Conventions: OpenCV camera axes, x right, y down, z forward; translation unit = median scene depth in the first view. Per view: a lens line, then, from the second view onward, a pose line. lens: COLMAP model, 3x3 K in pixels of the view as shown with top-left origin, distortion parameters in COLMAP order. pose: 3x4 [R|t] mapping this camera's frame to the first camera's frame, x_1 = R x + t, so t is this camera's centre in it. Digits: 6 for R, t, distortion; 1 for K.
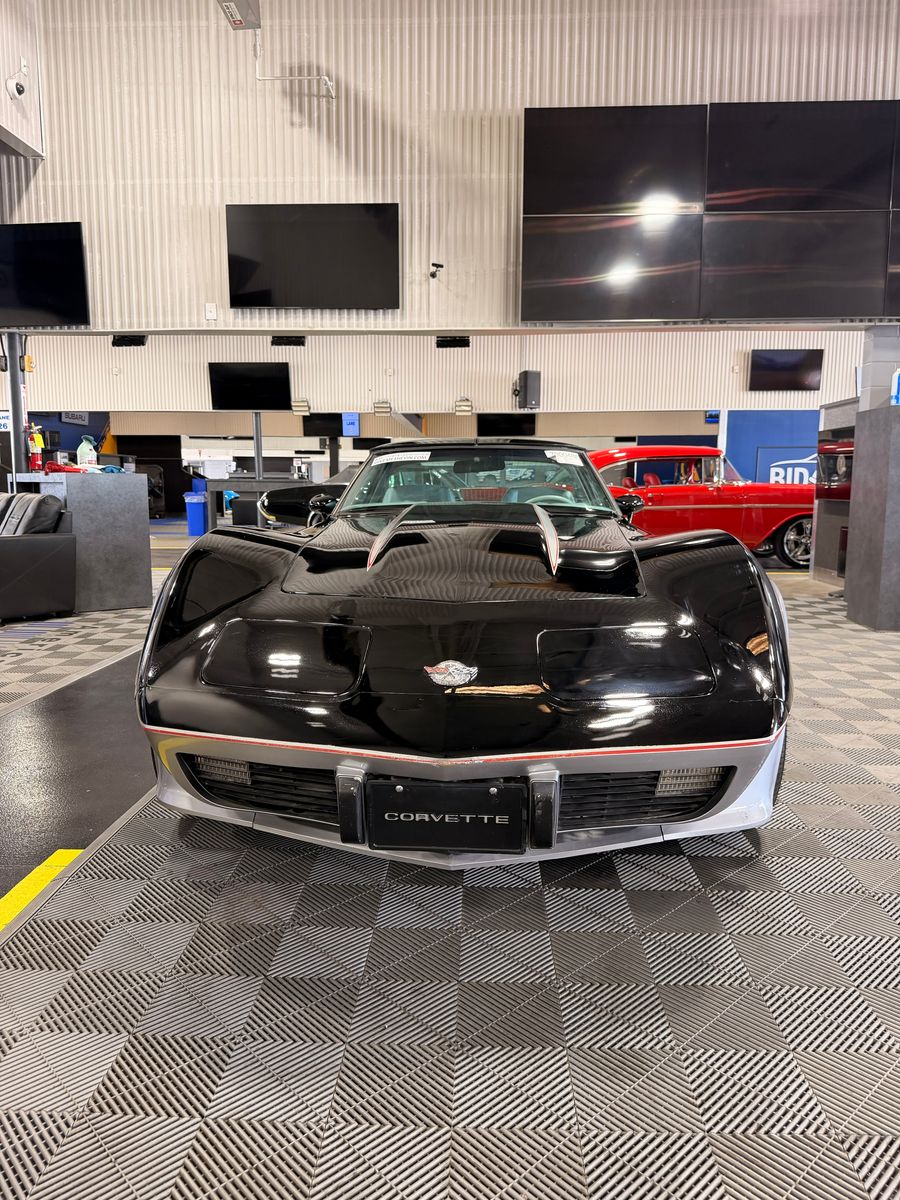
lens RADIAL K [[847.7, 0, 450.0], [0, 847.7, 600.0], [0, 0, 1]] dist [0.009505, 0.000156]
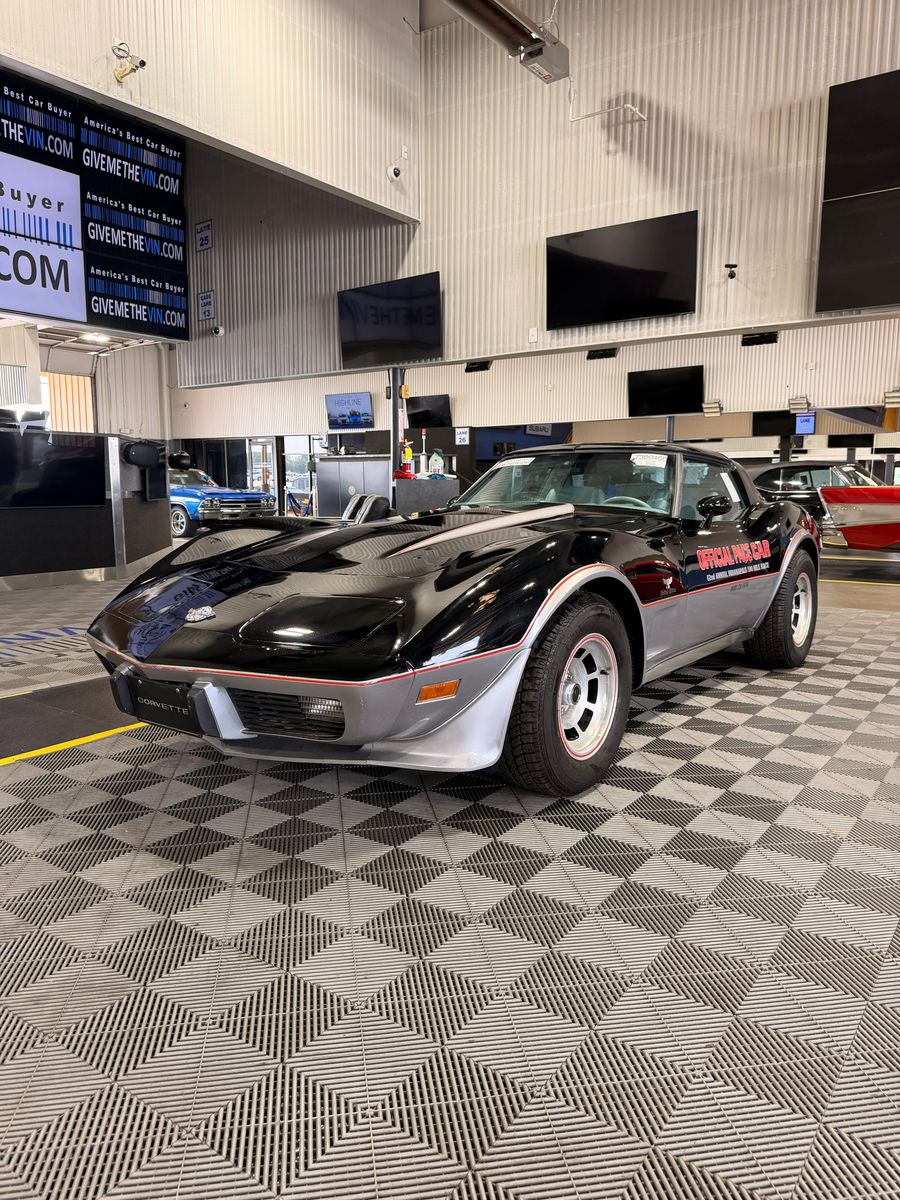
lens RADIAL K [[829.6, 0, 450.0], [0, 829.6, 600.0], [0, 0, 1]] dist [0.003767, 0.003309]
pose [[0.871334, 0.050915, -0.488042, 0.184954], [-0.050895, 0.998615, 0.013313, 0.002856], [0.488044, 0.013239, 0.872719, -0.010317]]
